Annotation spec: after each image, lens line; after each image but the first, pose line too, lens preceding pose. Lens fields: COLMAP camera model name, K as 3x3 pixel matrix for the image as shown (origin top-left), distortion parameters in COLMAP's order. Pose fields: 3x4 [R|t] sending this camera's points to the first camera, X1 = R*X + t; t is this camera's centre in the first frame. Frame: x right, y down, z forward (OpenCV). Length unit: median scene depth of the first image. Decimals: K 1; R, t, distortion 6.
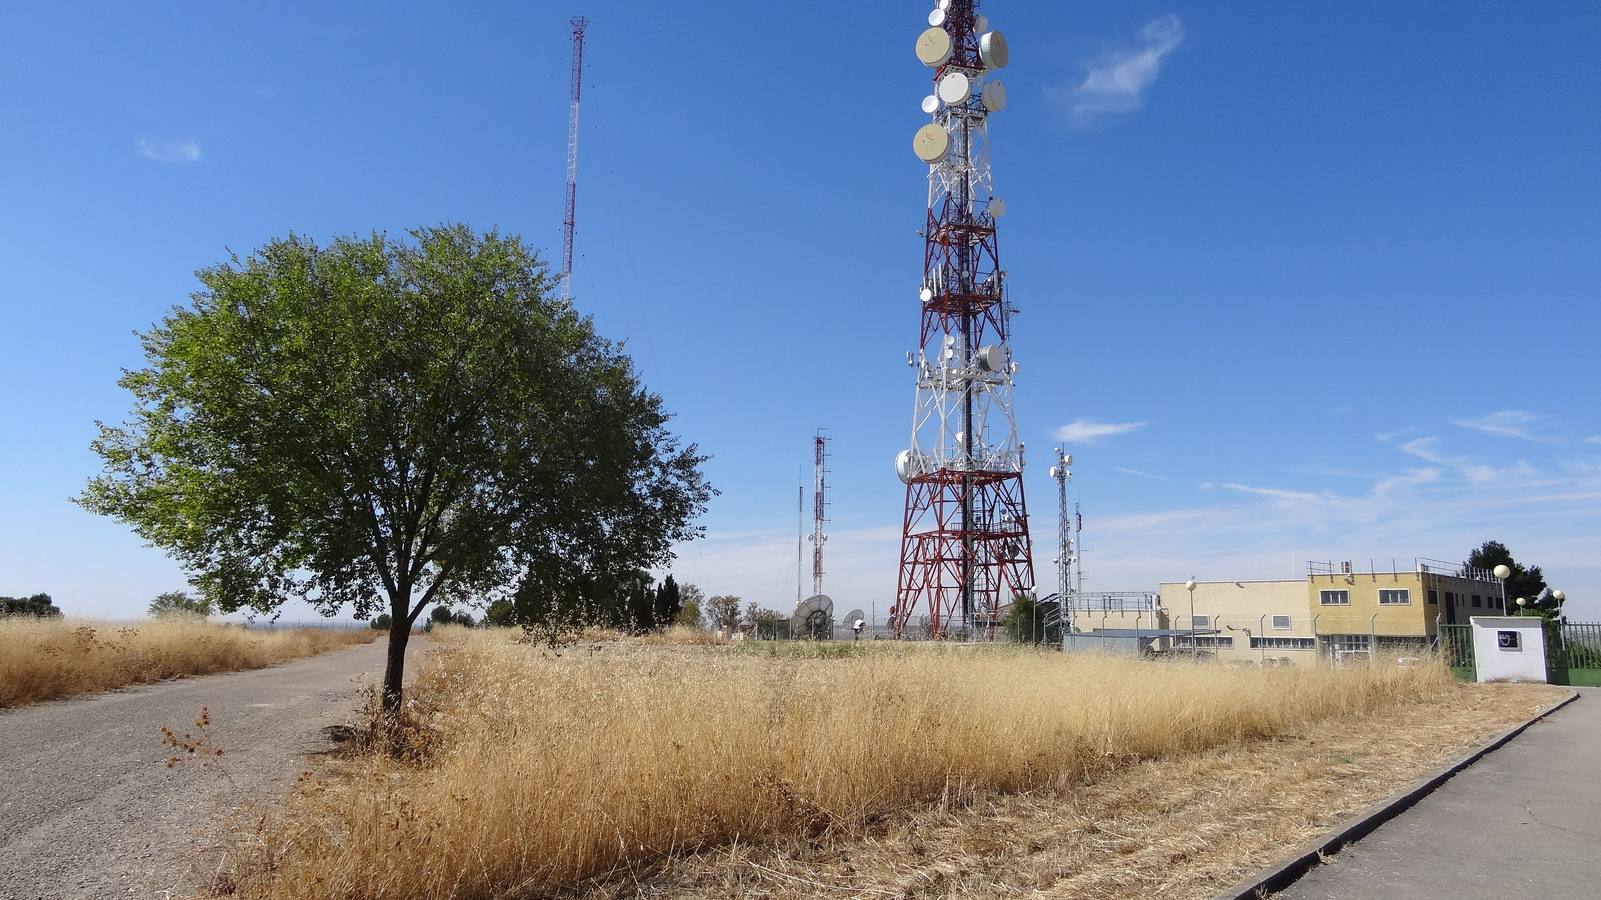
lens RADIAL K [[1129.5, 0, 809.1], [0, 1129.5, 440.1], [0, 0, 1]] dist [0.001353, -0.000322]
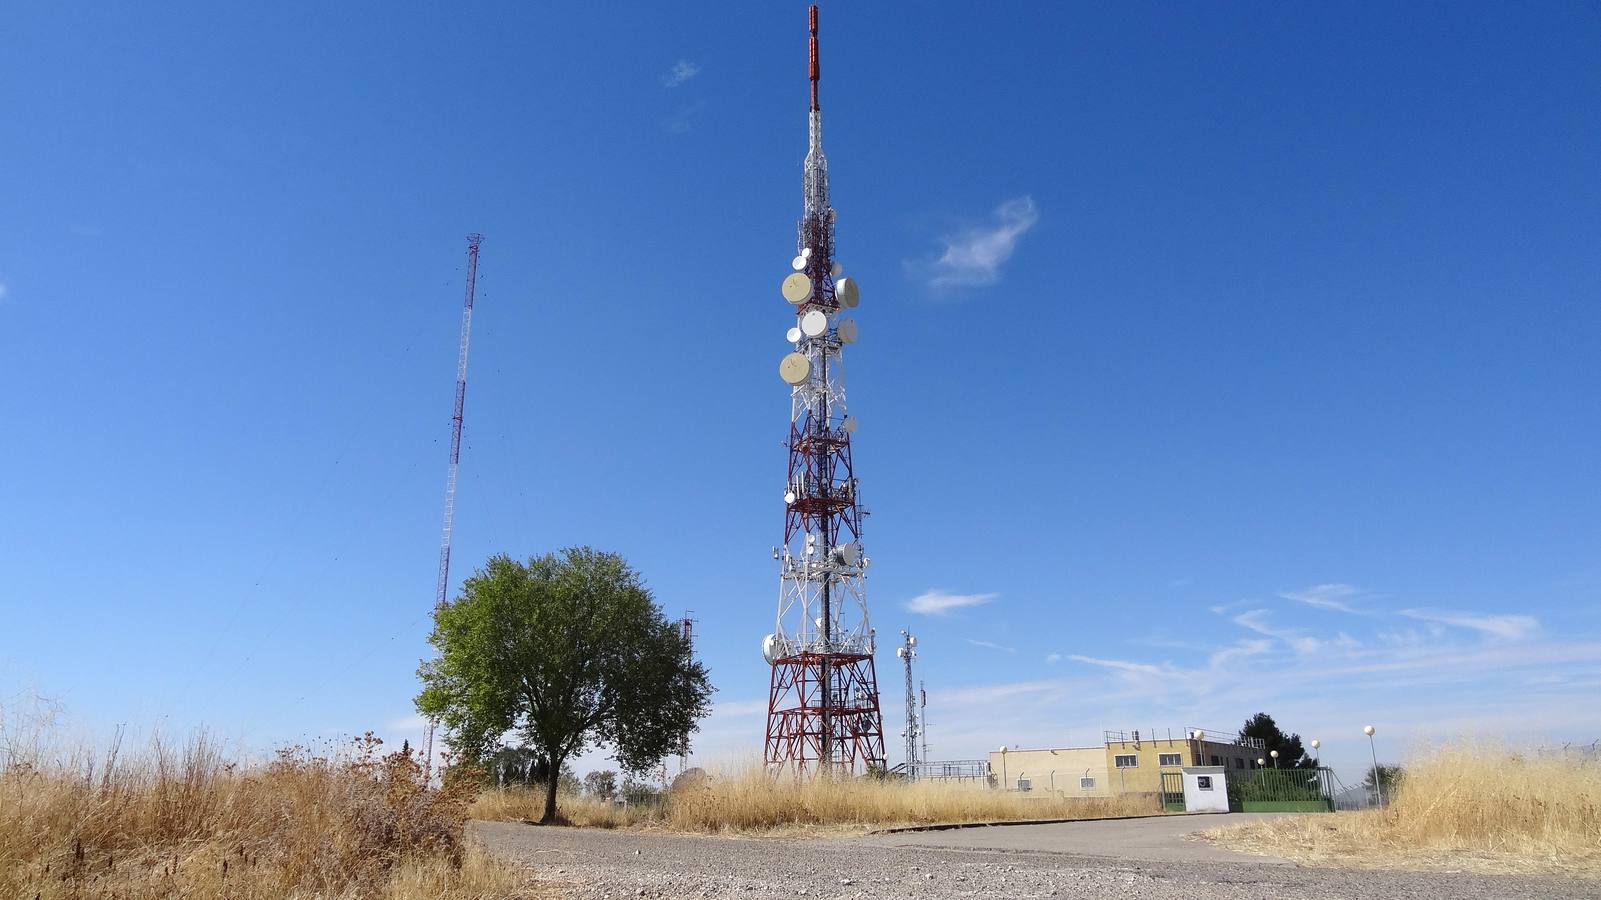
lens RADIAL K [[1133.6, 0, 806.6], [0, 1133.6, 442.5], [0, 0, 1]] dist [0.005062, 0.008061]
pose [[0.991439, 0.021541, 0.128784, -0.029980], [-0.002196, 0.988910, -0.148502, -0.012883], [-0.130554, 0.146948, 0.980491, -0.143762]]
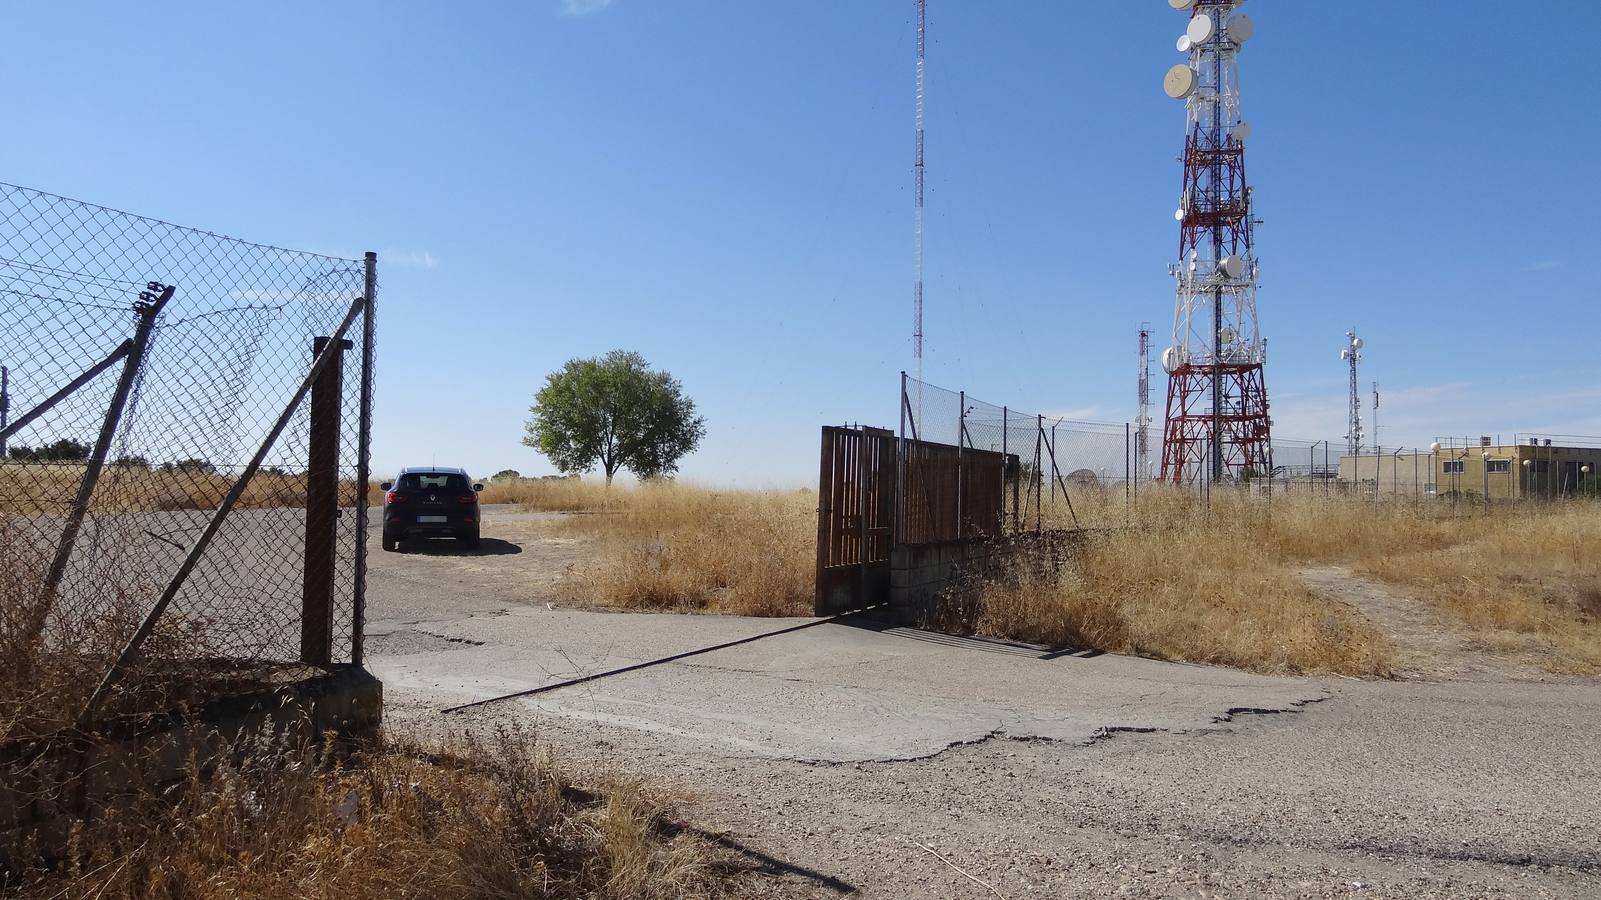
lens RADIAL K [[1134.3, 0, 789.5], [0, 1134.3, 442.3], [0, 0, 1]] dist [0.006652, 0.010464]
pose [[0.910964, -0.017675, -0.412107, 0.218178], [0.062600, 0.993433, 0.095770, -0.032267], [0.407708, -0.113040, 0.906088, -0.260373]]
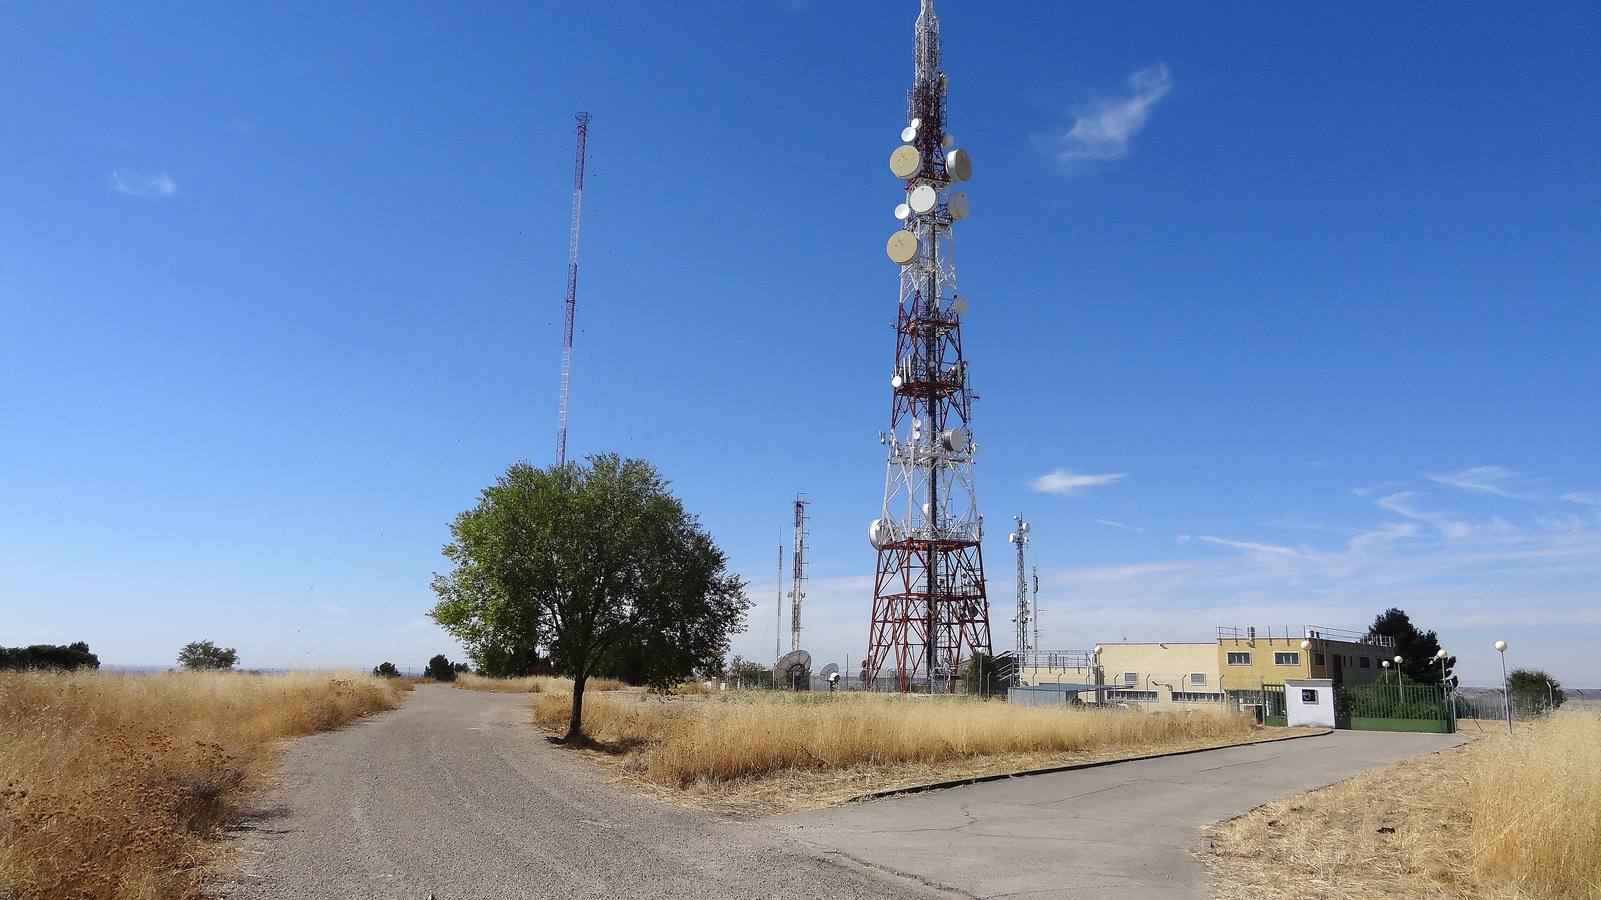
lens RADIAL K [[1133.6, 0, 806.6], [0, 1133.6, 442.5], [0, 0, 1]] dist [0.005062, 0.008061]
pose [[0.999754, 0.012631, 0.018235, -0.005902], [-0.011890, 0.999122, -0.040181, -0.021802], [-0.018726, 0.039955, 0.999026, -0.121609]]
